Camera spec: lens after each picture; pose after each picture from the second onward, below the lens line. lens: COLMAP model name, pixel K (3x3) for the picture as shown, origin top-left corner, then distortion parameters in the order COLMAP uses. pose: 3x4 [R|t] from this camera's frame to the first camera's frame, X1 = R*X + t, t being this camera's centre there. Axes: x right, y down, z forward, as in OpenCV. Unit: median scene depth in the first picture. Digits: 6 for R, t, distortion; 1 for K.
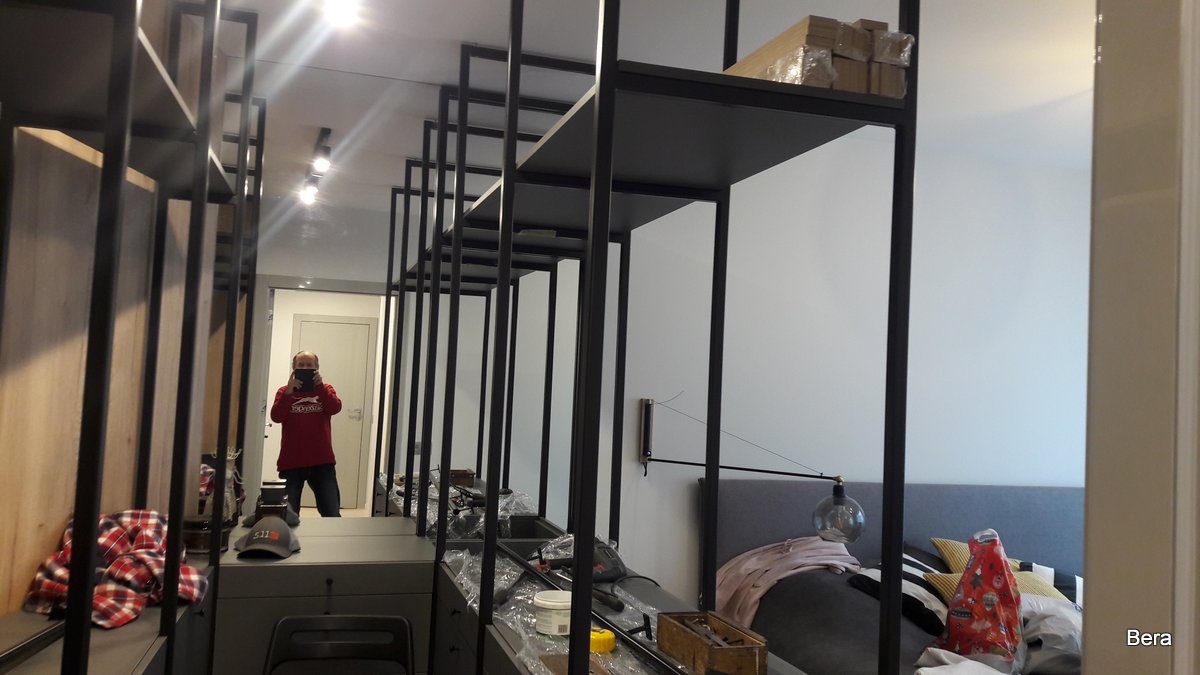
lens RADIAL K [[955.0, 0, 584.9], [0, 955.0, 328.9], [0, 0, 1]] dist [0.101591, -0.164366]
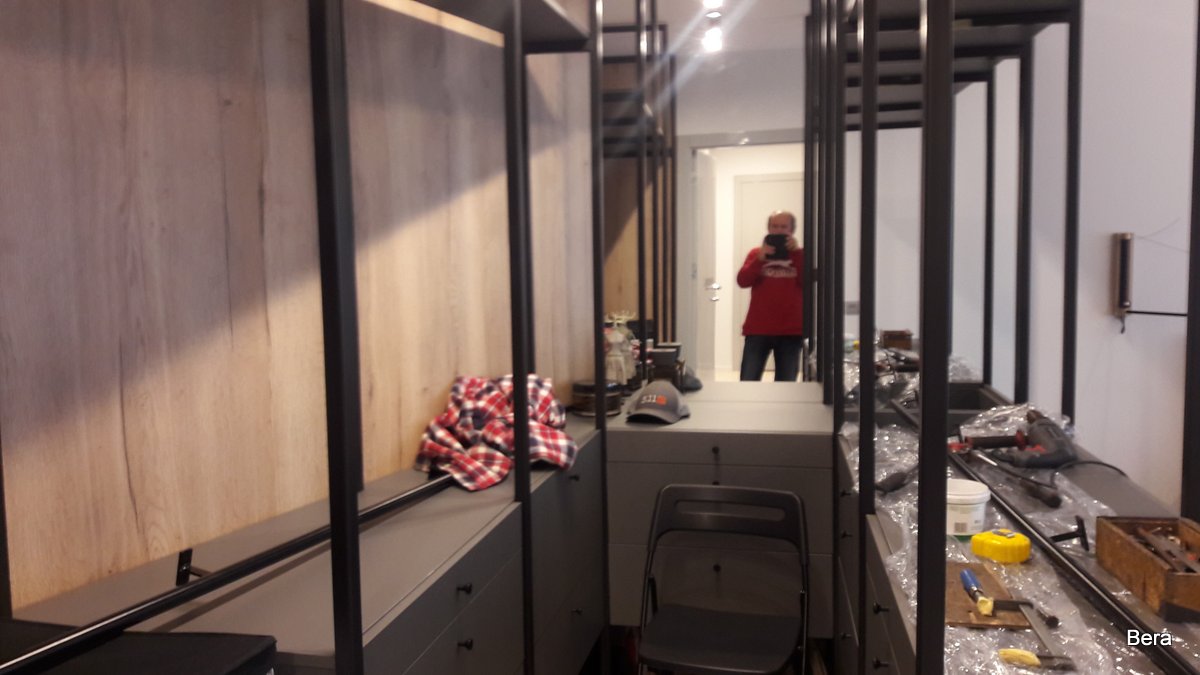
lens RADIAL K [[955.0, 0, 582.1], [0, 955.0, 333.8], [0, 0, 1]] dist [0.101591, -0.164366]
pose [[0.882972, -0.020551, -0.468976, 0.055351], [0.088137, 0.988532, 0.122623, 0.024799], [0.461078, -0.149607, 0.874657, 0.143172]]
